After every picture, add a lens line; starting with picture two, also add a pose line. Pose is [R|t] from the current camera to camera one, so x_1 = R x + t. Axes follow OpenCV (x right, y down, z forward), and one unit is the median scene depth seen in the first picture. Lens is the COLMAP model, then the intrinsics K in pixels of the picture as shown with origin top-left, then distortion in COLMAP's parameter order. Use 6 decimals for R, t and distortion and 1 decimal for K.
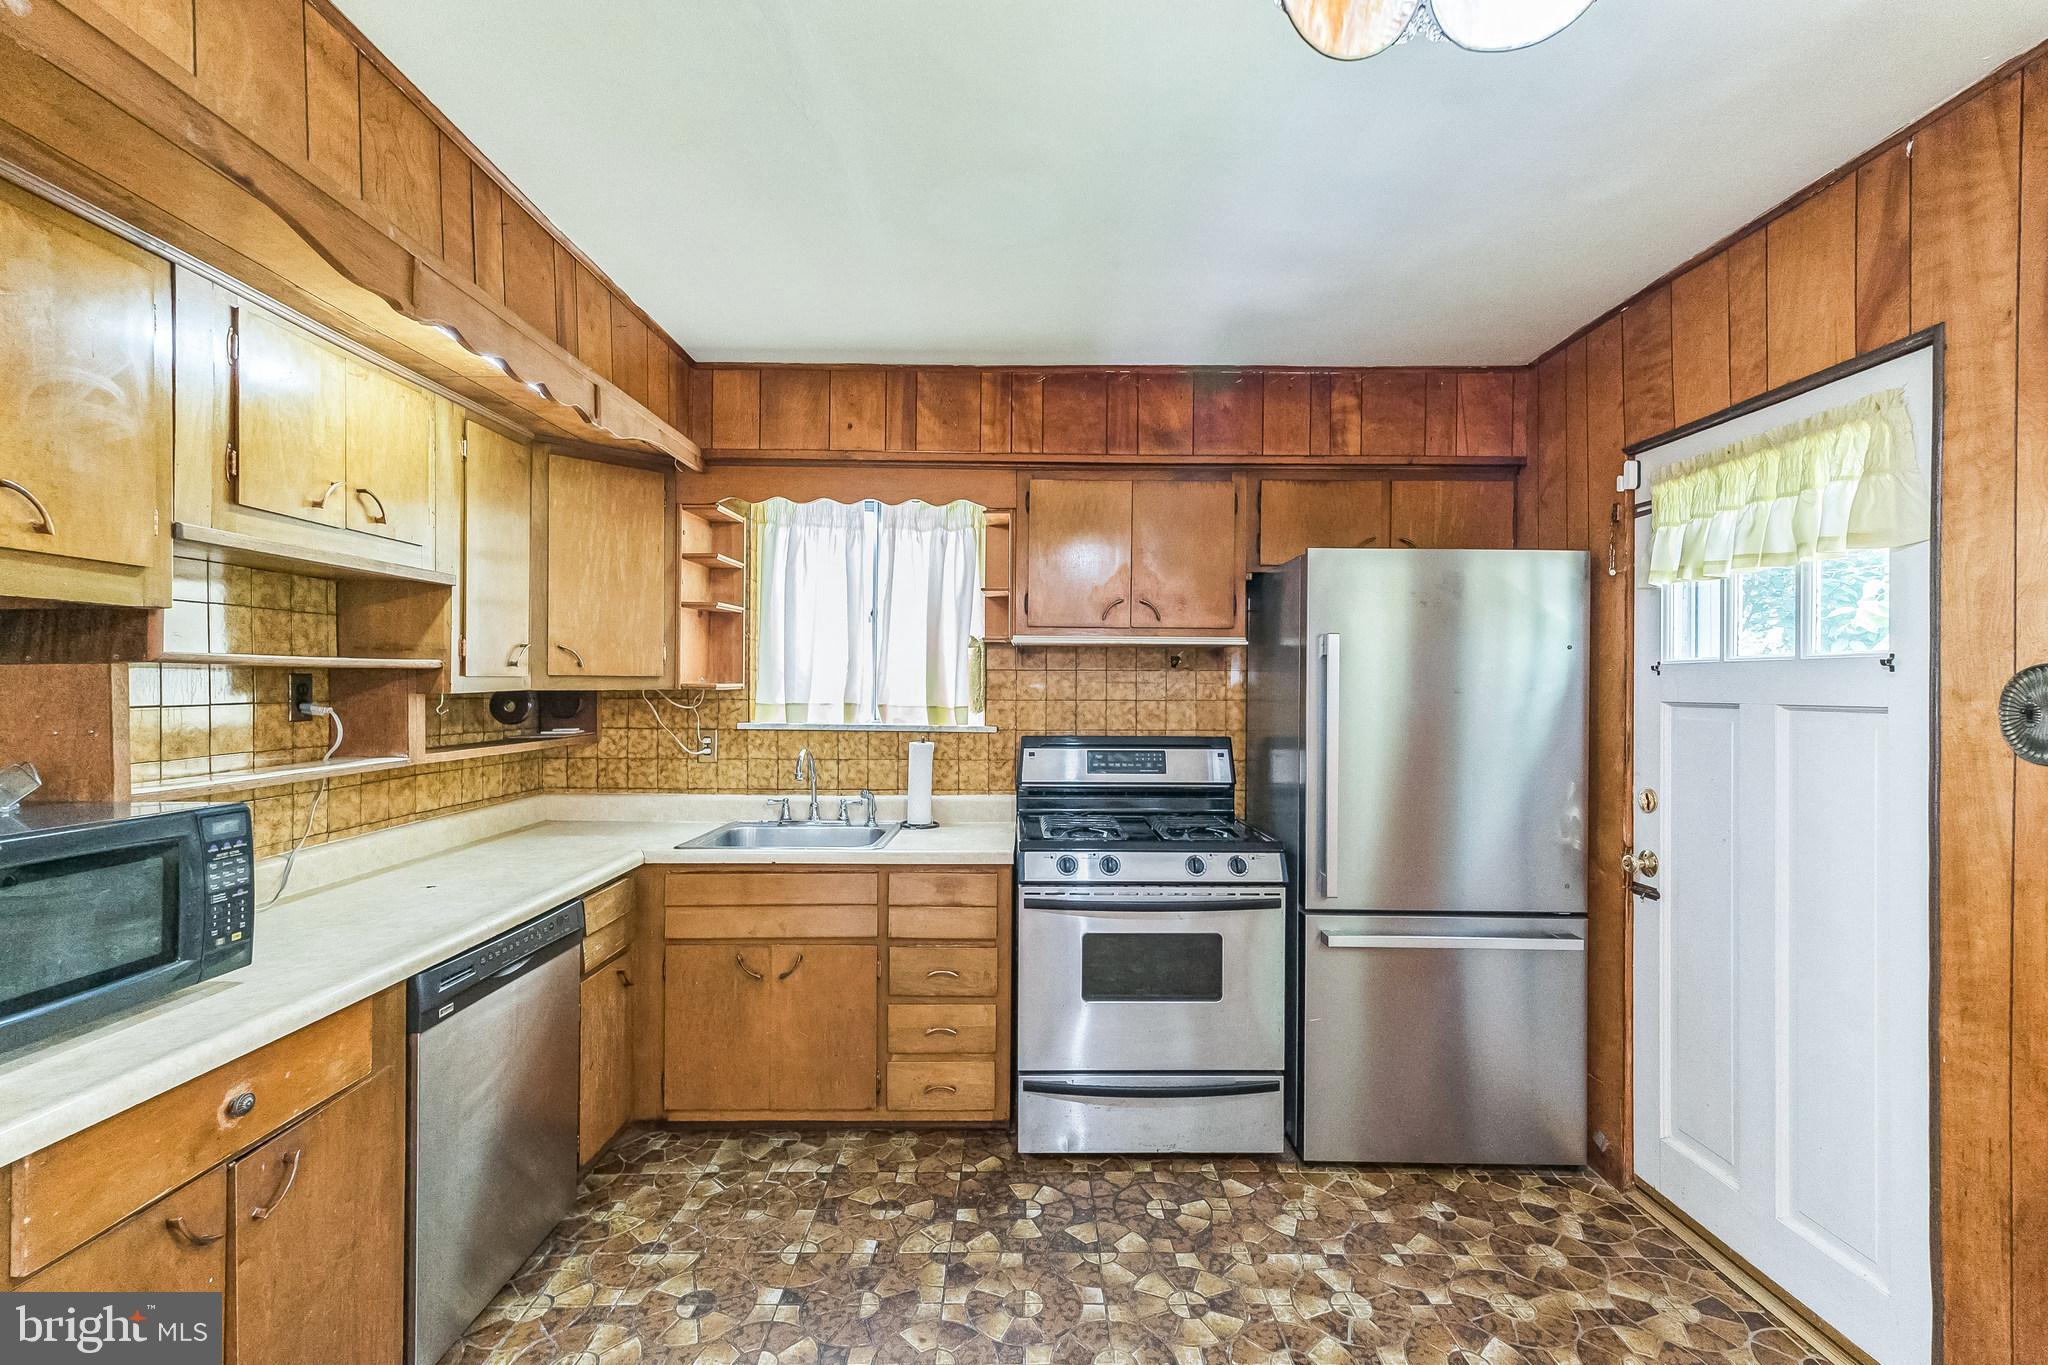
lens RADIAL K [[896.7, 0, 1024.0], [0, 896.7, 682.5], [0, 0, 1]] dist [0.008767, 0.000309]
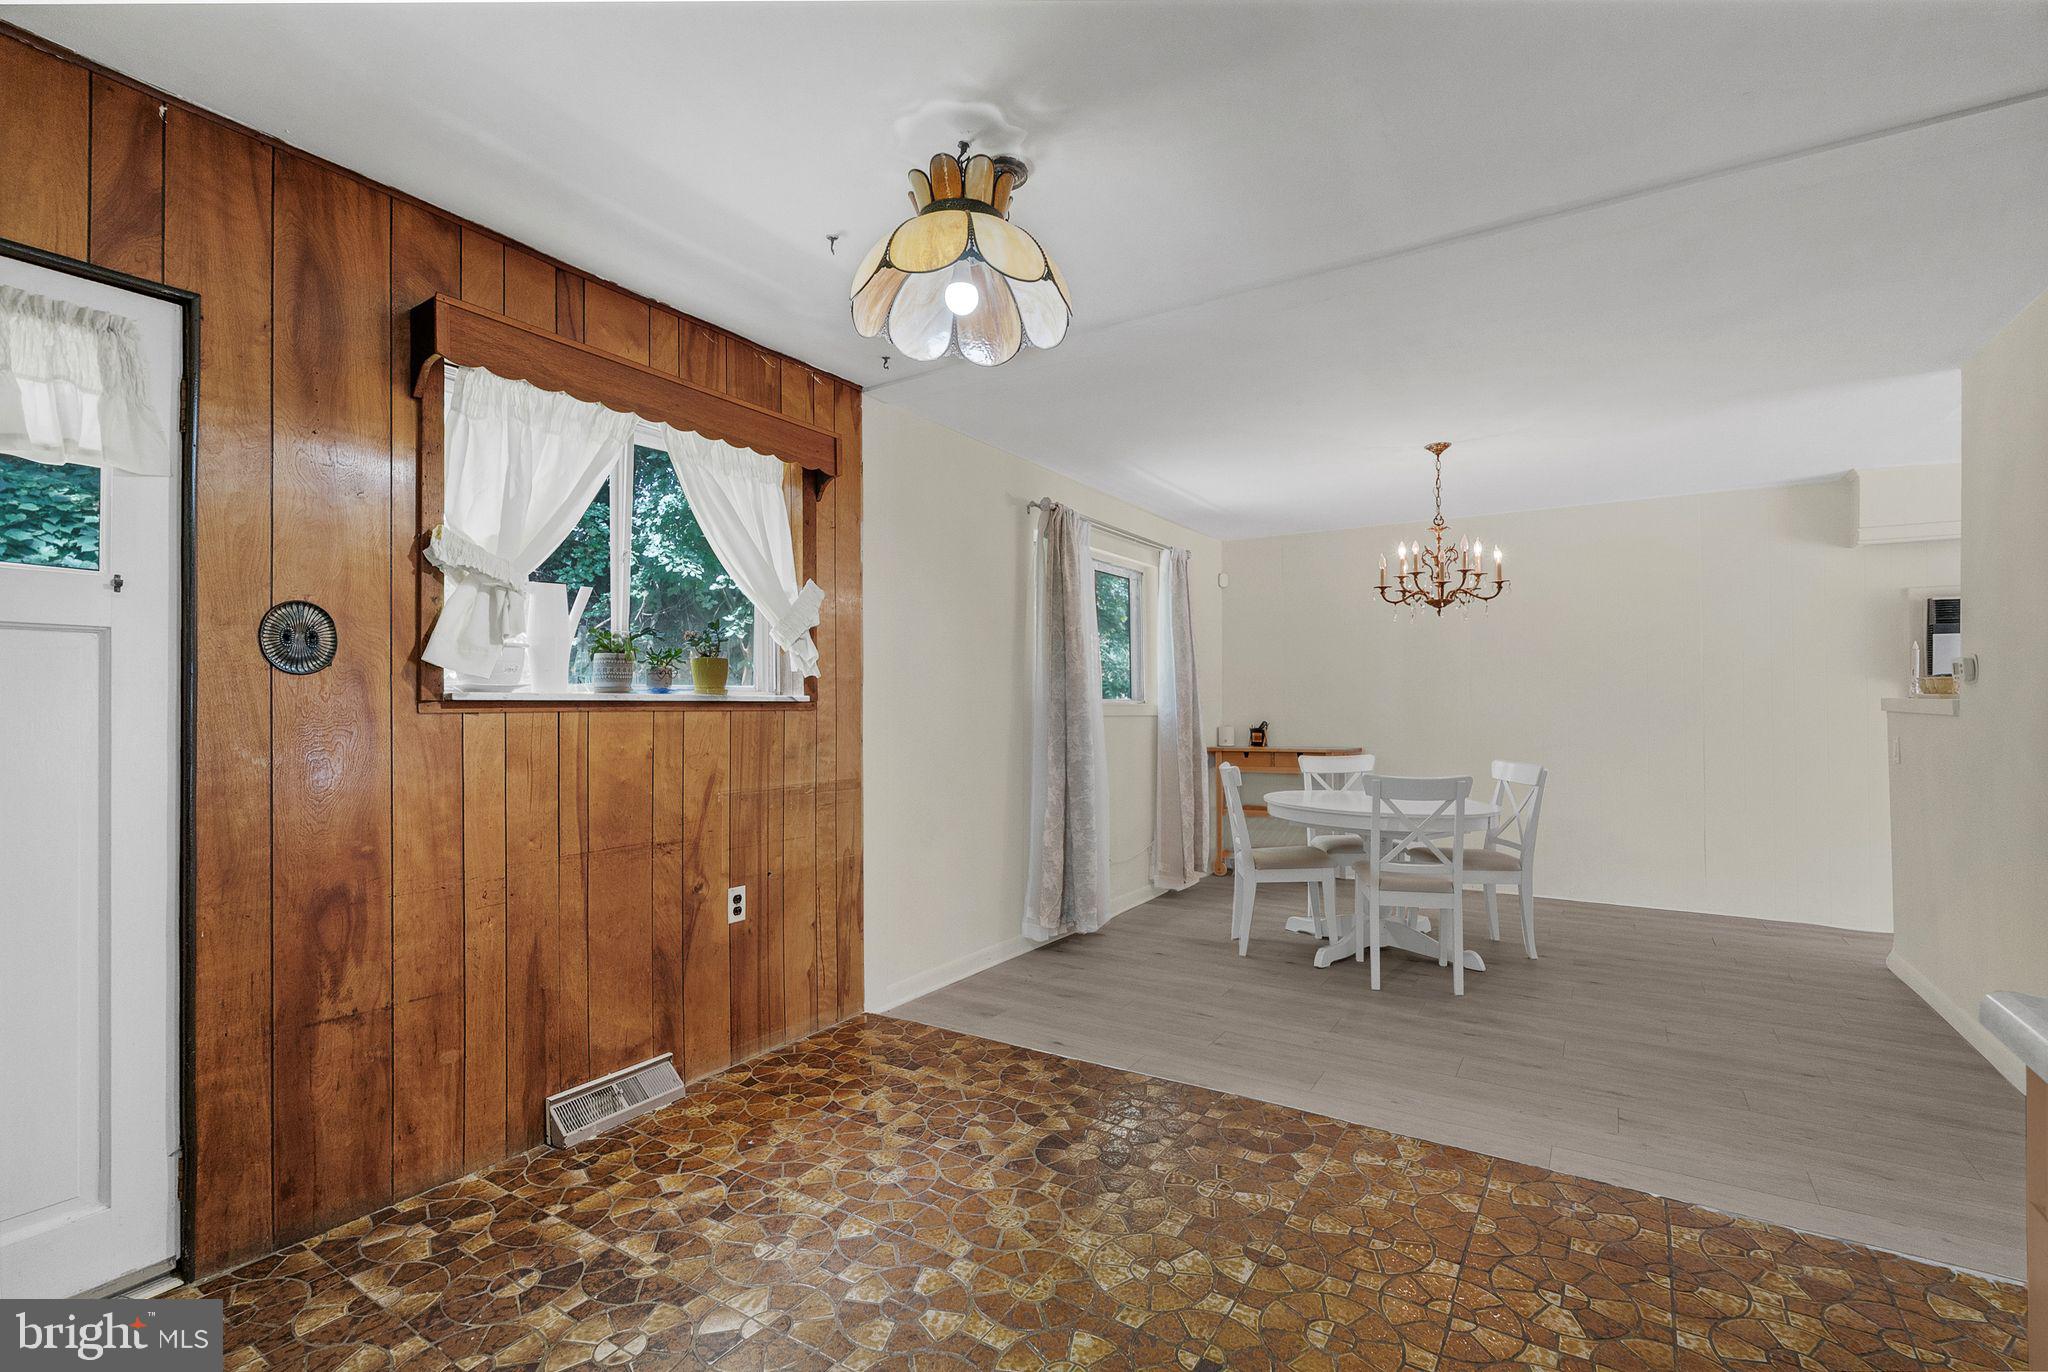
lens RADIAL K [[910.0, 0, 1025.8], [0, 910.0, 701.4], [0, 0, 1]] dist [-0.001215, -0.000131]
pose [[-0.840201, 0.001280, 0.542273, -0.324091], [-0.000307, 0.999996, -0.002837, 0.080109], [-0.542275, -0.002550, -0.840197, 0.921433]]
